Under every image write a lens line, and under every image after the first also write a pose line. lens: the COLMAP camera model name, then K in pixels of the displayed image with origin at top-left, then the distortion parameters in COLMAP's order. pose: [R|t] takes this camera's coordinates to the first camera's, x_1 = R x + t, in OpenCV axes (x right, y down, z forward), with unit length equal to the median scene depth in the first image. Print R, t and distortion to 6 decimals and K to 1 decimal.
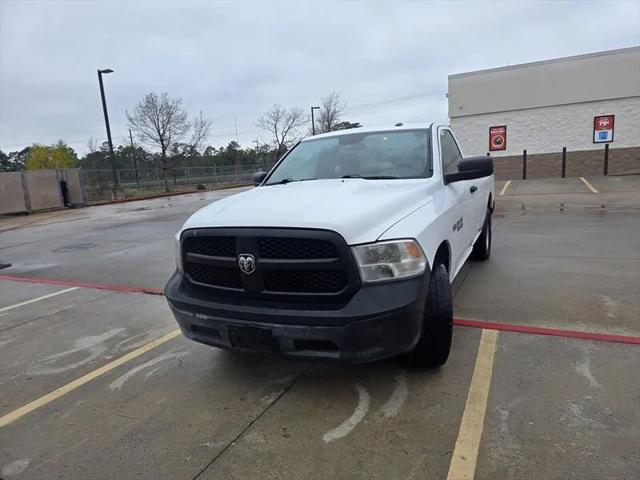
lens RADIAL K [[426.0, 0, 328.1], [0, 426.0, 236.7], [0, 0, 1]] dist [0.079188, -0.072283]
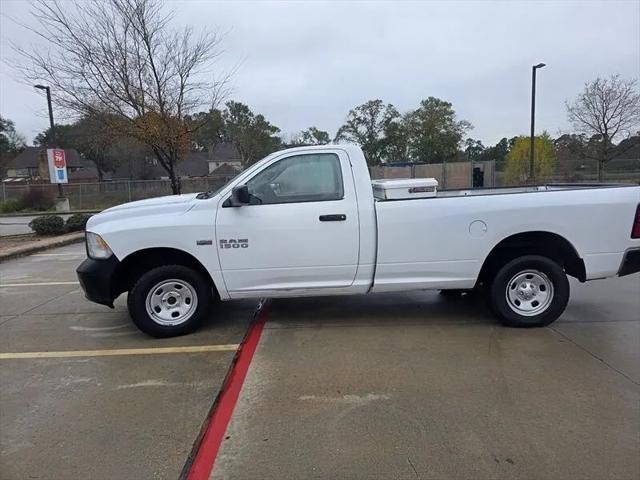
lens RADIAL K [[426.0, 0, 322.6], [0, 426.0, 231.6], [0, 0, 1]] dist [0.079188, -0.072283]
pose [[0.444398, 0.167249, -0.880079, 1.378421], [-0.149321, 0.982503, 0.111314, -0.217457], [0.883297, 0.081946, 0.461596, 0.684634]]
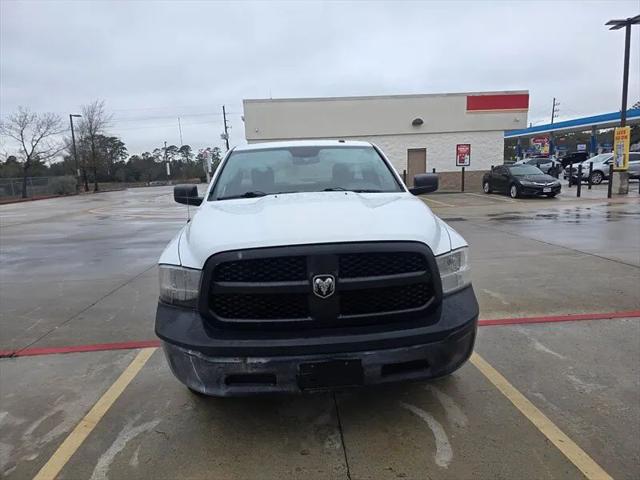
lens RADIAL K [[426.0, 0, 326.7], [0, 426.0, 230.2], [0, 0, 1]] dist [0.079188, -0.072283]
pose [[0.865294, -0.034458, 0.500078, -0.434080], [0.065504, 0.996853, -0.044655, -0.007744], [-0.496966, 0.071397, 0.864828, 0.177631]]
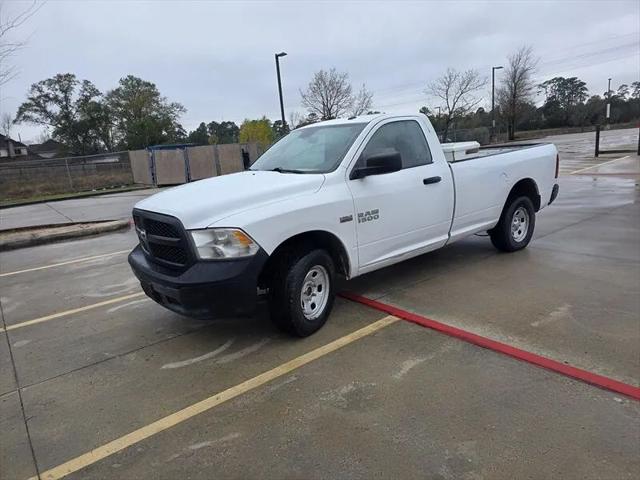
lens RADIAL K [[426.0, 0, 325.8], [0, 426.0, 238.3], [0, 0, 1]] dist [0.079188, -0.072283]
pose [[0.904807, 0.088301, -0.416565, 0.654116], [-0.055418, 0.994362, 0.090406, -0.063855], [0.422200, -0.058715, 0.904599, -0.009812]]
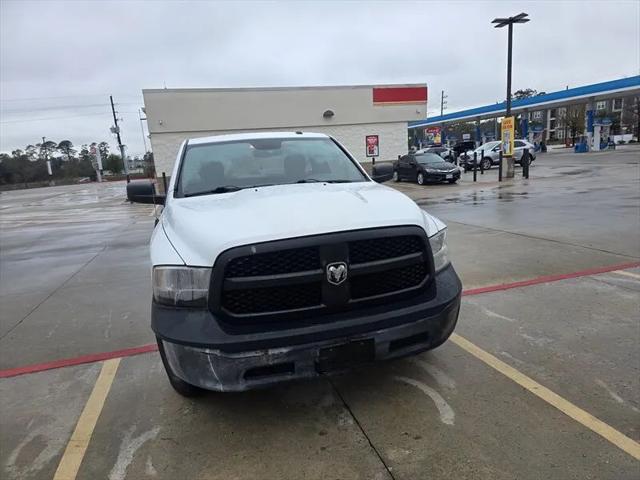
lens RADIAL K [[426.0, 0, 327.2], [0, 426.0, 239.7], [0, 0, 1]] dist [0.079188, -0.072283]
pose [[0.735873, -0.108501, 0.668370, -0.563520], [0.133004, 0.991010, 0.014440, -0.015885], [-0.663928, 0.078270, 0.743689, 0.246775]]
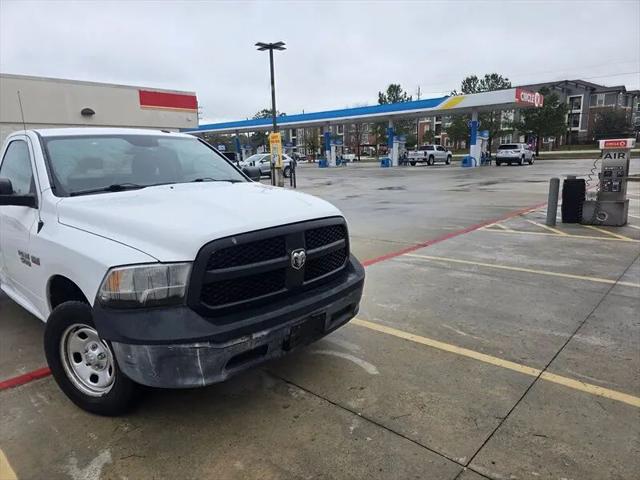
lens RADIAL K [[426.0, 0, 314.6], [0, 426.0, 240.1], [0, 0, 1]] dist [0.079188, -0.072283]
pose [[0.299149, -0.124600, 0.946036, -0.798639], [0.172438, 0.982174, 0.074832, -0.034681], [-0.938496, 0.140747, 0.315302, 0.456217]]
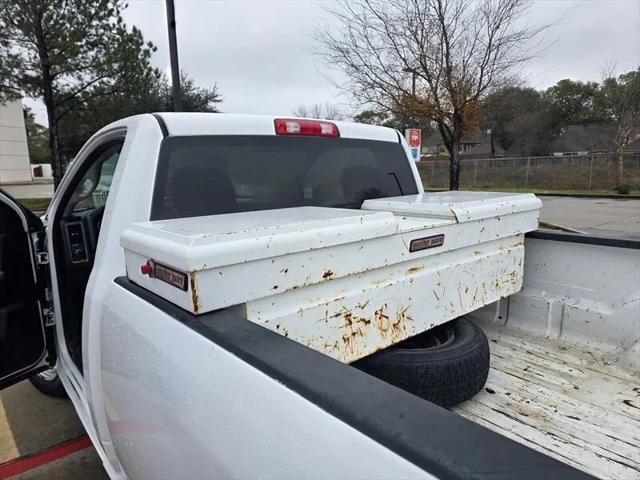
lens RADIAL K [[426.0, 0, 326.0], [0, 426.0, 236.8], [0, 0, 1]] dist [0.079188, -0.072283]
pose [[-0.403554, 0.230682, -0.885398, 0.700274], [-0.111368, 0.948115, 0.297783, -0.364093], [0.908153, 0.218777, -0.356925, 1.630620]]
